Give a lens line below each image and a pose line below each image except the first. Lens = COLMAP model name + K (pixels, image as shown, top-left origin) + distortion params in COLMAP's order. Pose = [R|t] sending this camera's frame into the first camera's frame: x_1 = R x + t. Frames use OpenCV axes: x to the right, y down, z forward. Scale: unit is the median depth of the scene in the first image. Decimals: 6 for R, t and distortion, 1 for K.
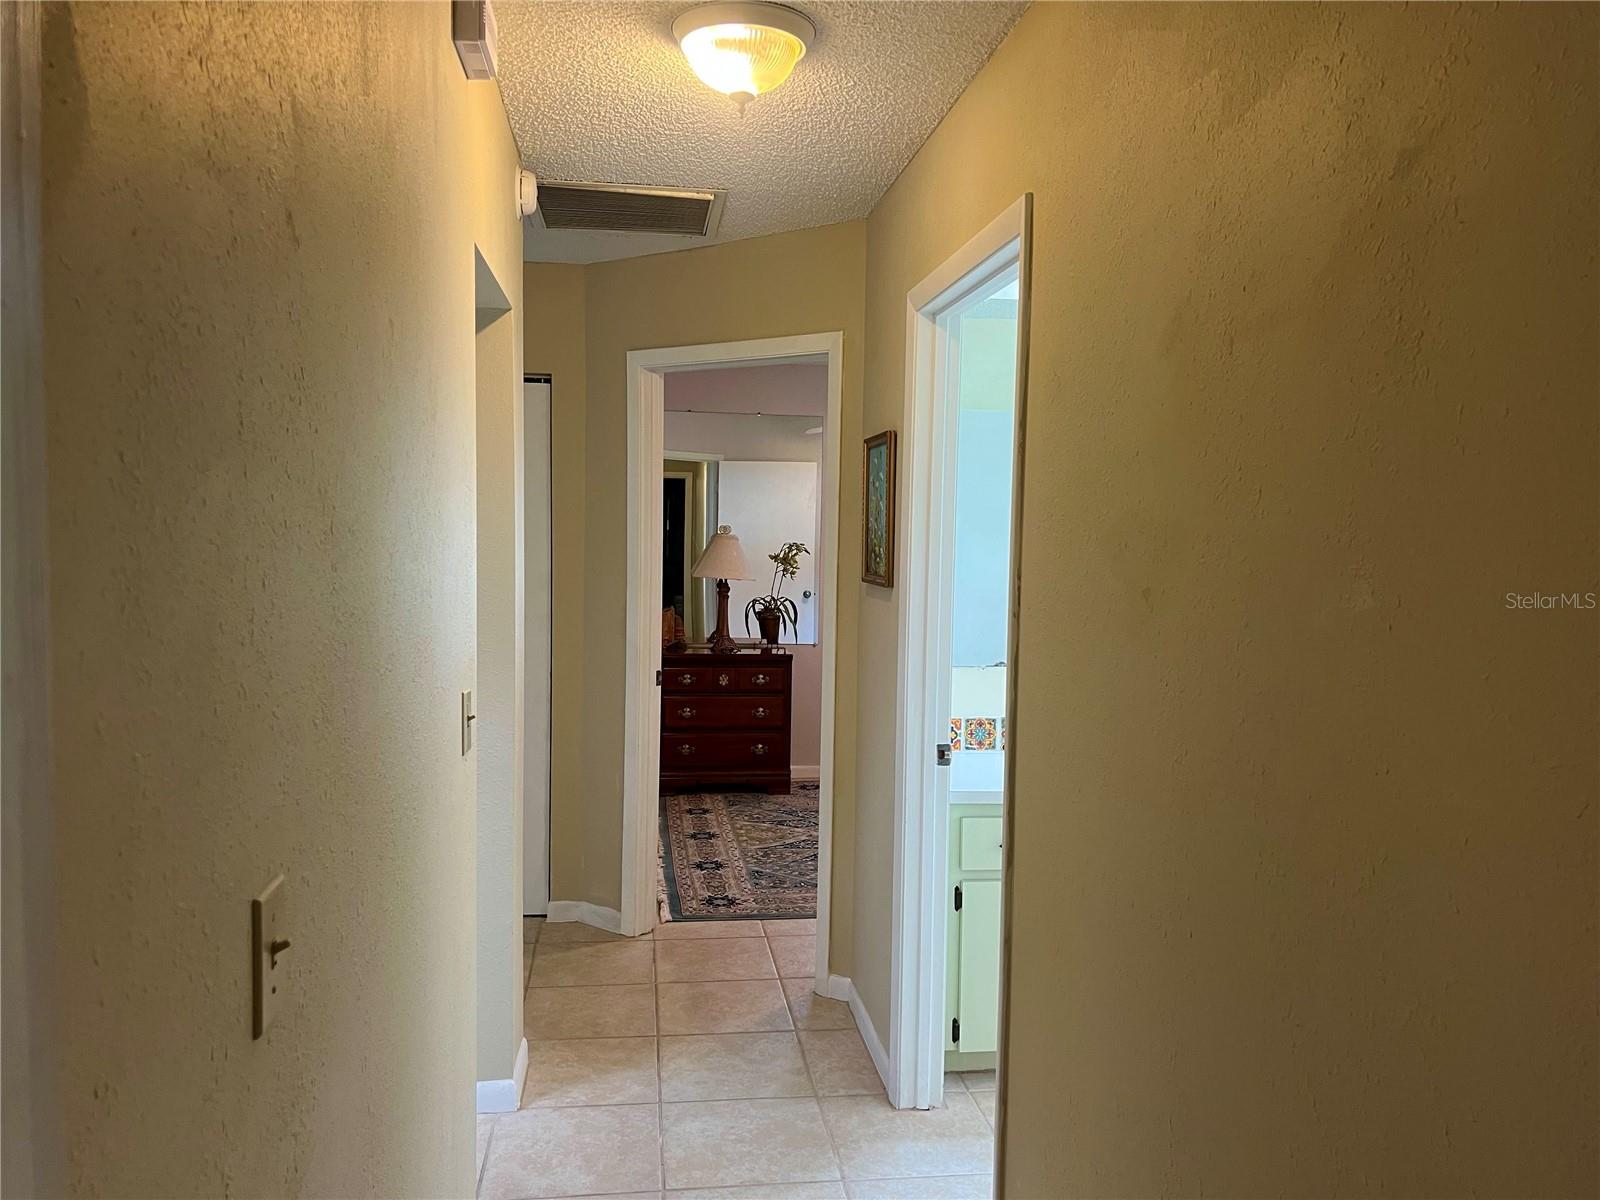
lens RADIAL K [[1201.0, 0, 800.1], [0, 1201.0, 597.0], [0, 0, 1]] dist [0.070531, -0.080840]
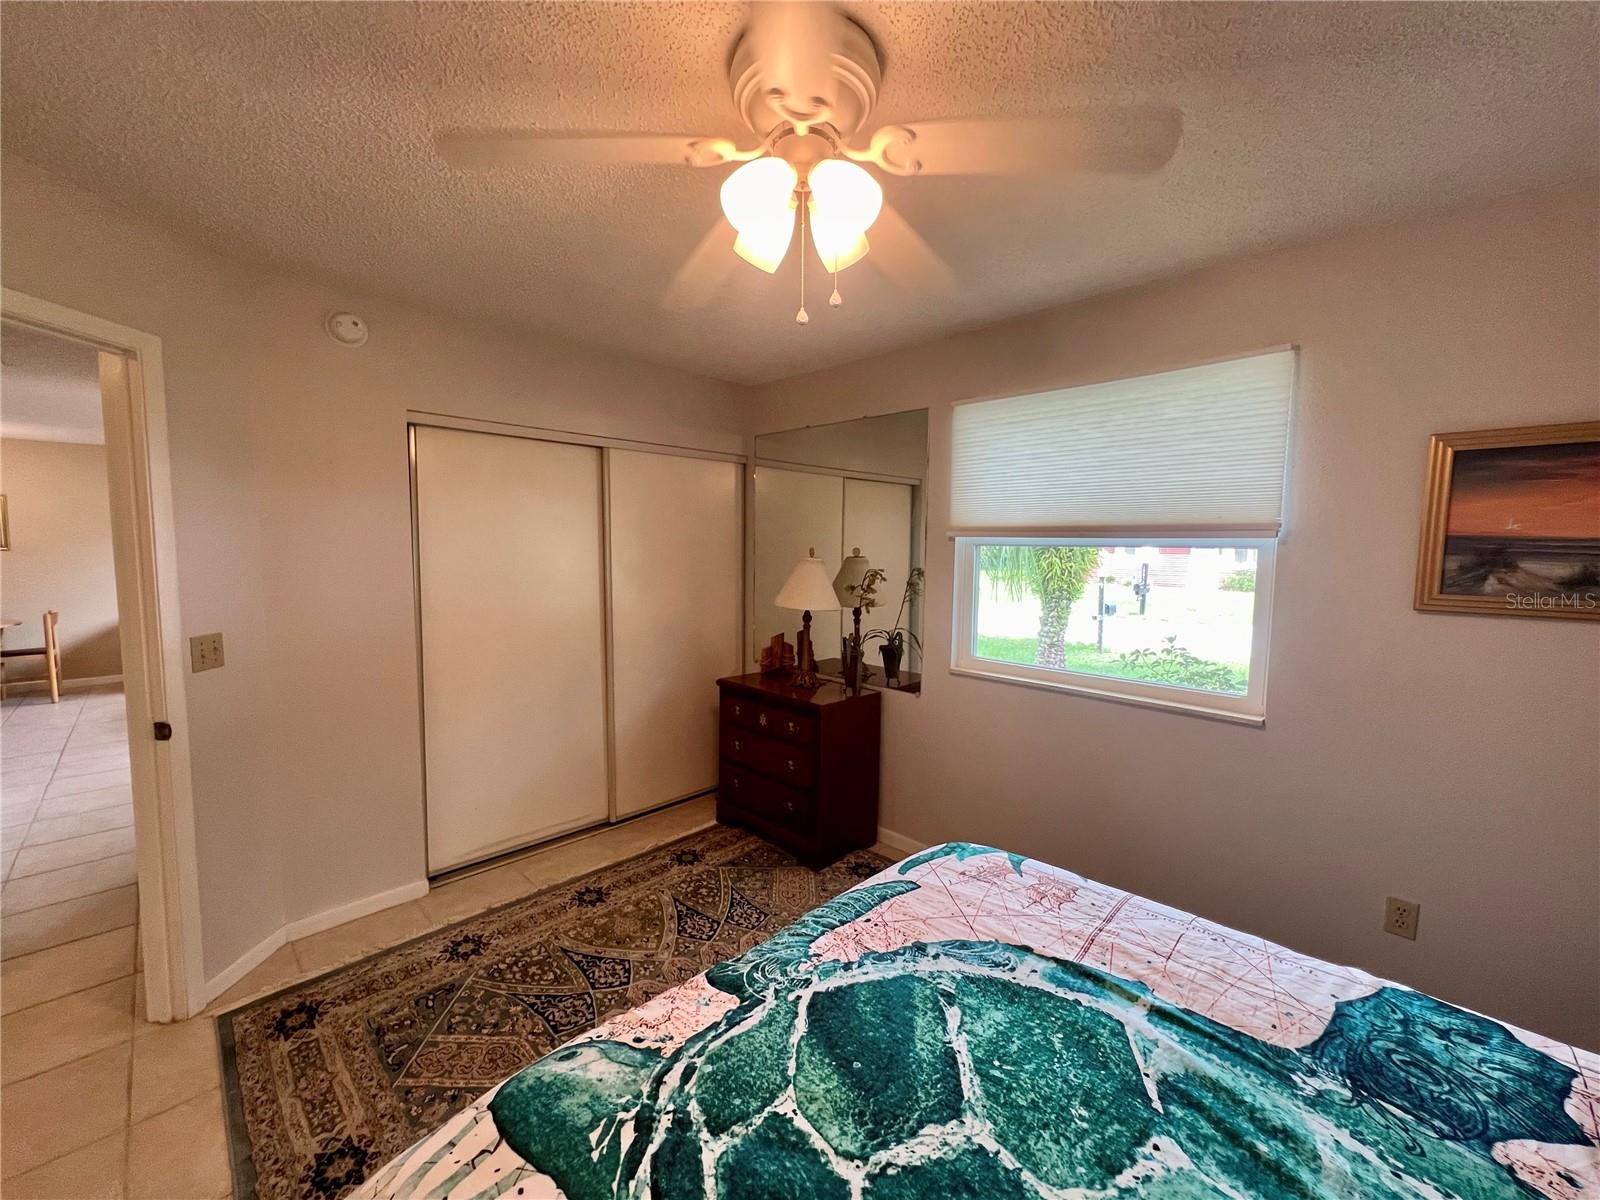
lens RADIAL K [[640.7, 0, 792.7], [0, 640.7, 606.5], [0, 0, 1]] dist [-0.001960, -0.000417]
pose [[0.598199, 0.068083, -0.798450, 0.318677], [-0.045362, 0.997664, 0.051085, -0.040274], [0.800063, 0.005660, 0.599890, 0.713053]]
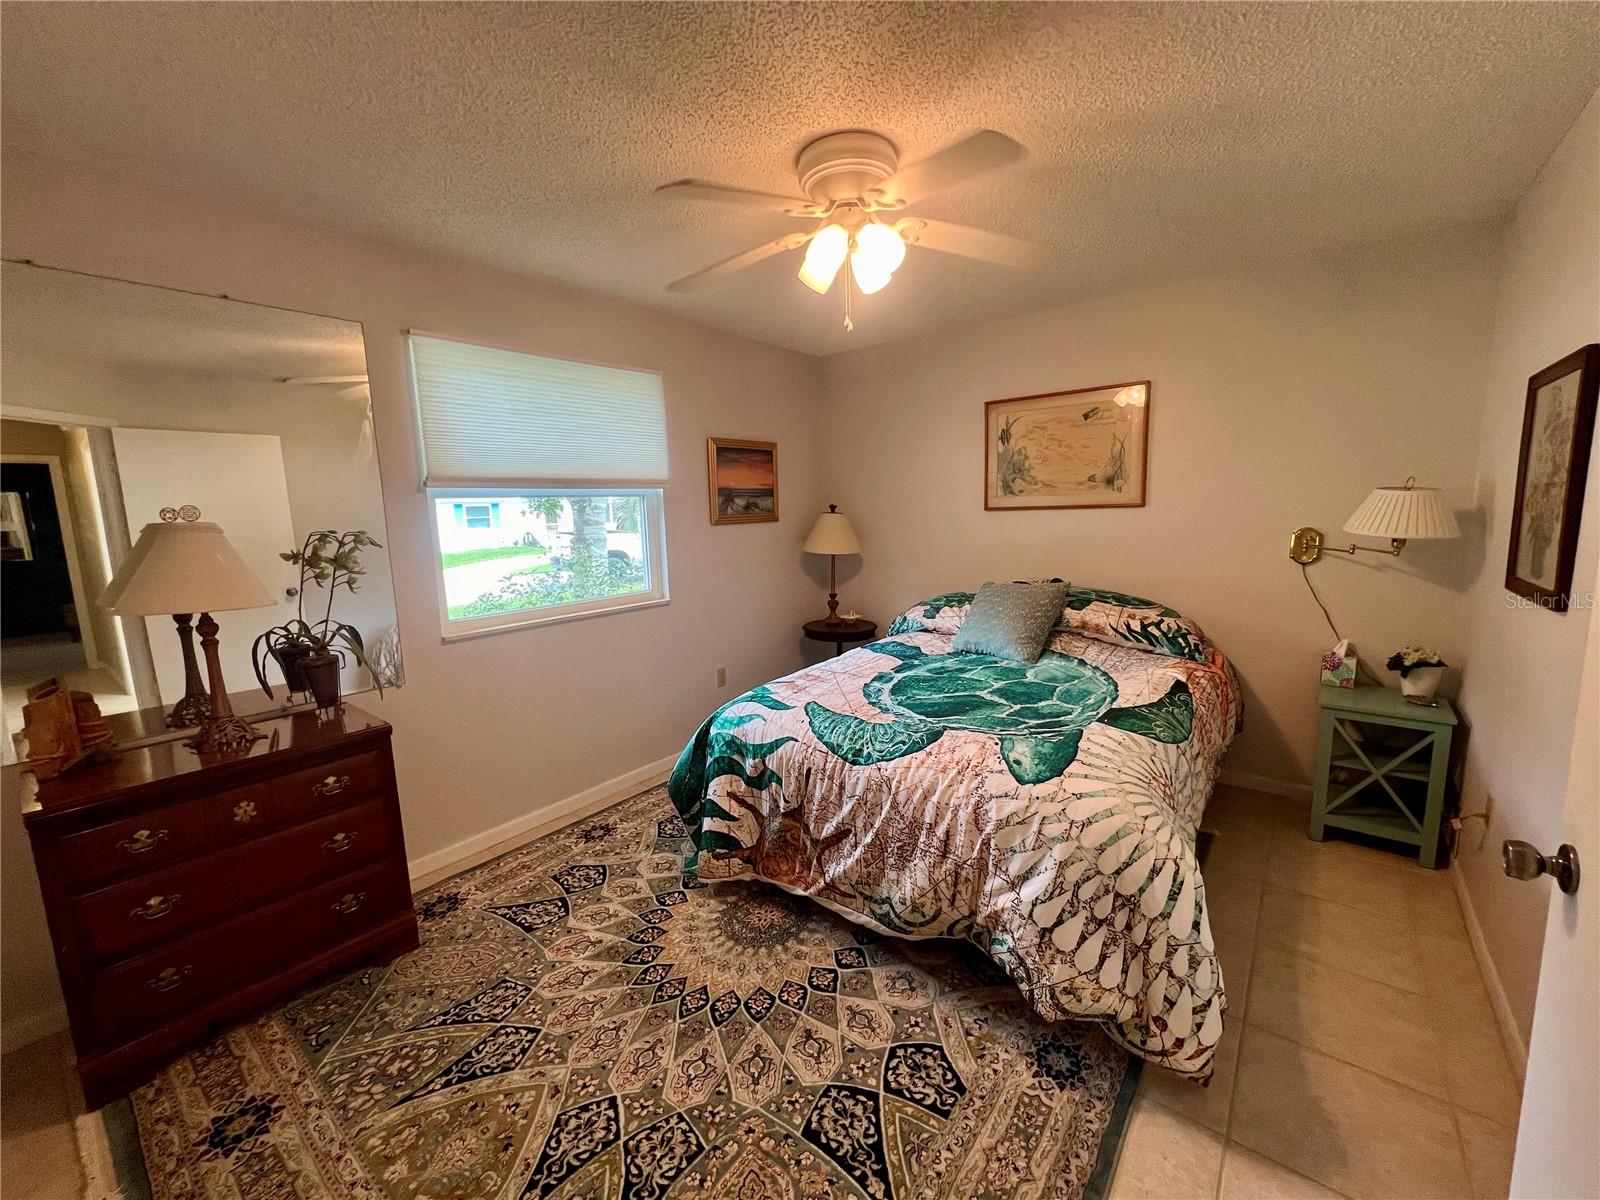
lens RADIAL K [[643.9, 0, 807.9], [0, 643.9, 600.3], [0, 0, 1]] dist [-0.003843, 0.001155]
pose [[0.720713, -0.137900, 0.679380, -0.062508], [0.078520, 0.989947, 0.117642, -0.031221], [-0.688773, -0.031441, 0.724295, 0.628465]]
